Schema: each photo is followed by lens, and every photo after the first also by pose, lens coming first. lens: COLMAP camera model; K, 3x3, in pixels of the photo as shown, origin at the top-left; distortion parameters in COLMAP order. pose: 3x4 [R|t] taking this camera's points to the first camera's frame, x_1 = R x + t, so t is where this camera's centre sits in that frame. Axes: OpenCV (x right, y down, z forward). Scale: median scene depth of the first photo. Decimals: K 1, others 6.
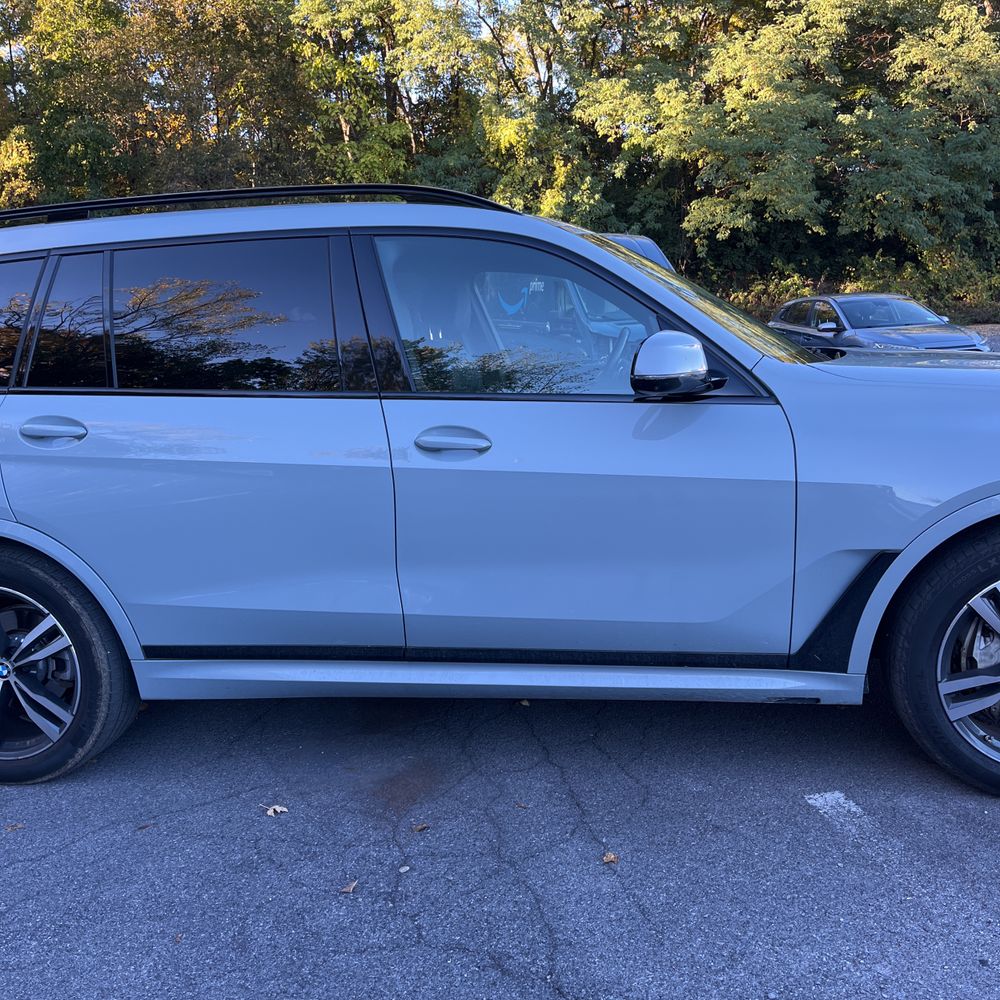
lens RADIAL K [[1010.0, 0, 500.2], [0, 1010.0, 519.1], [0, 0, 1]] dist [0.055530, -0.049525]
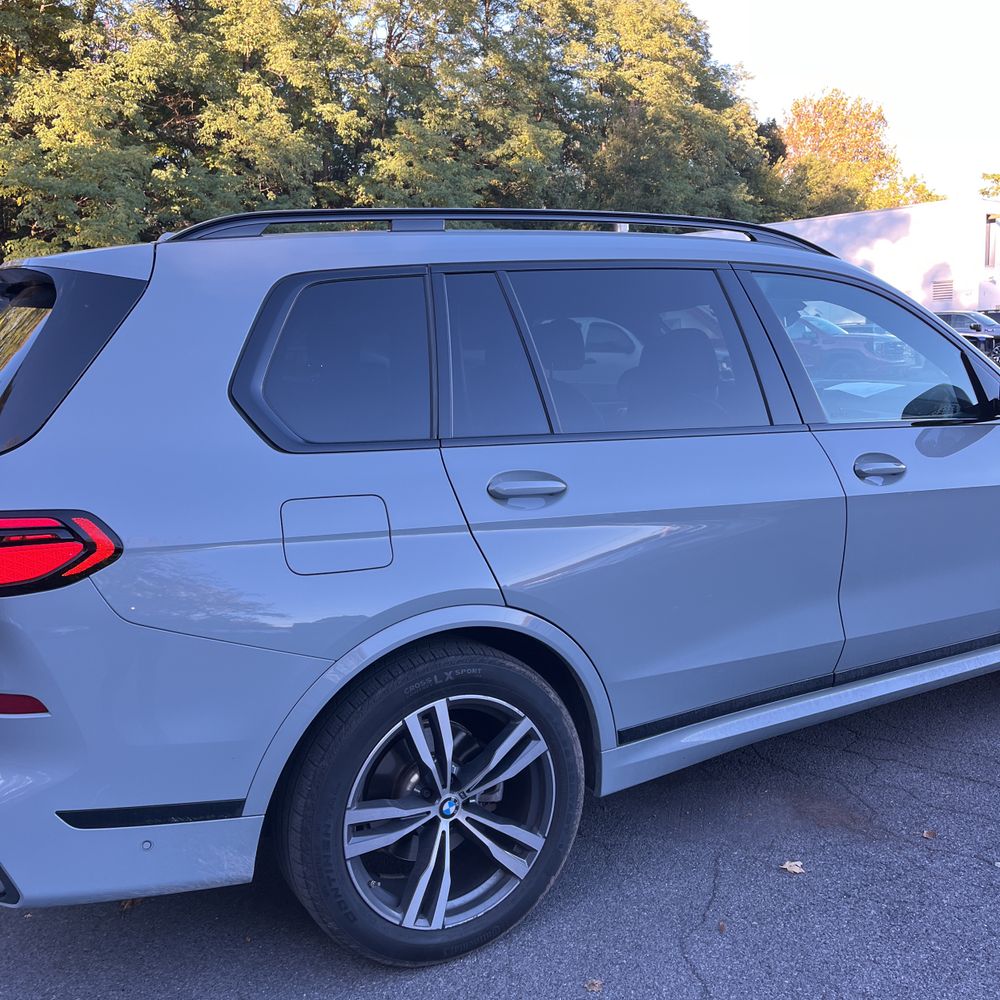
lens RADIAL K [[1018.3, 0, 483.0], [0, 1018.3, 519.4], [0, 0, 1]] dist [0.041693, -0.018354]
pose [[0.779470, -0.089811, 0.619968, -0.080654], [0.120576, 0.992674, -0.007795, -0.004982], [-0.614725, 0.080829, 0.784589, 0.032054]]
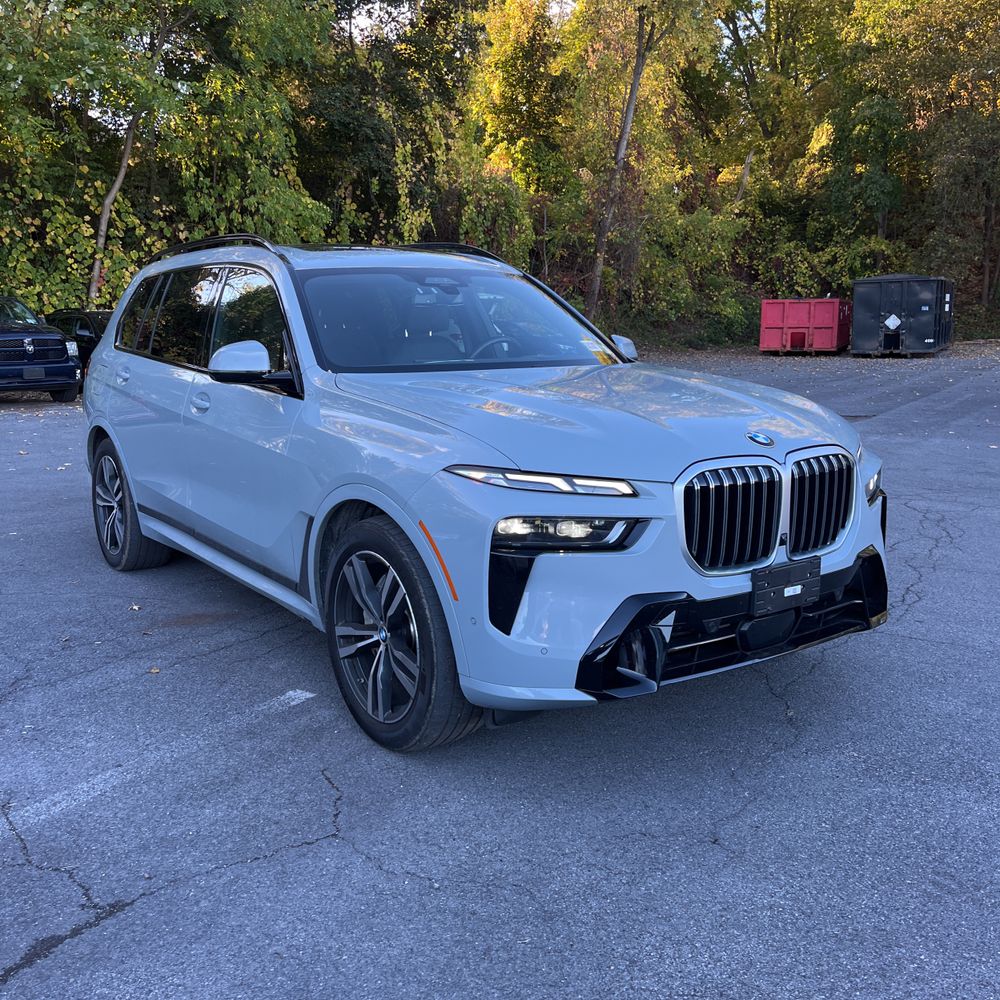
lens RADIAL K [[1010.3, 0, 496.4], [0, 1010.3, 512.9], [0, 0, 1]] dist [0.026193, 0.026328]
pose [[0.703156, 0.183342, -0.686991, 0.106863], [-0.167775, 0.981684, 0.090267, -0.009798], [0.690958, 0.051788, 0.721037, 0.015292]]
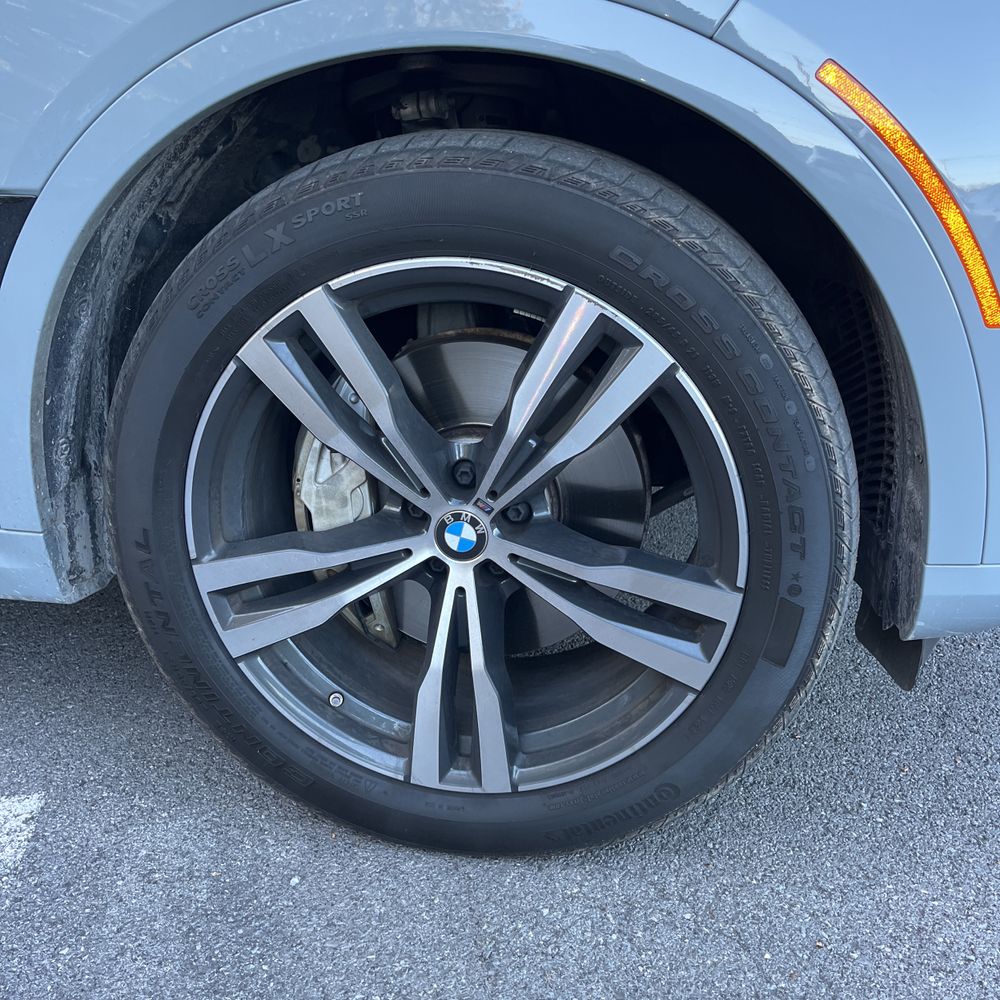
lens RADIAL K [[1034.6, 0, 493.9], [0, 1034.6, 489.1], [0, 0, 1]] dist [0.044804, -0.042465]
pose [[0.998895, 0.046767, 0.004662, 0.040321], [-0.046936, 0.987532, 0.150257, 0.005110], [0.002423, -0.150310, 0.988636, 0.045826]]
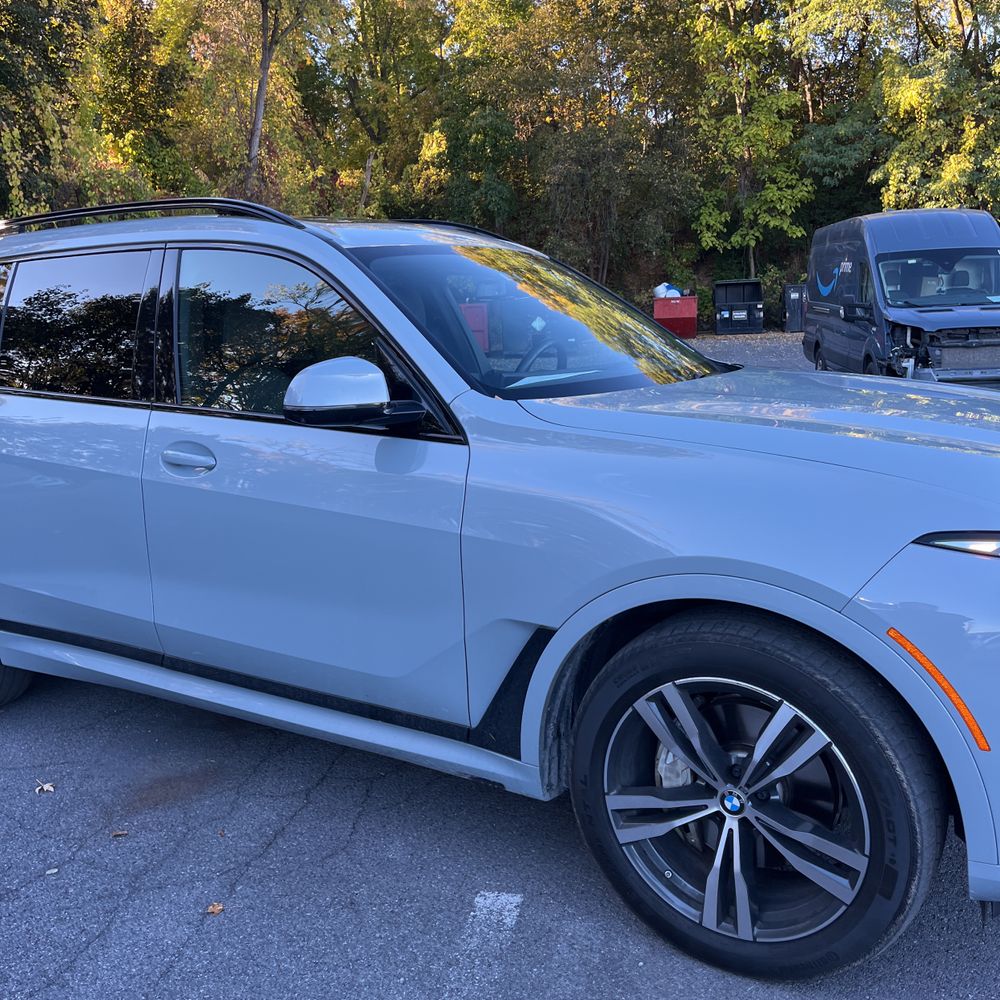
lens RADIAL K [[1006.6, 0, 492.5], [0, 1006.6, 499.5], [0, 0, 1]] dist [0.052183, -0.036738]
pose [[0.919343, 0.092334, -0.382469, 0.047563], [-0.089752, 0.995660, 0.024629, -0.006710], [0.383083, 0.011685, 0.923640, 0.015077]]
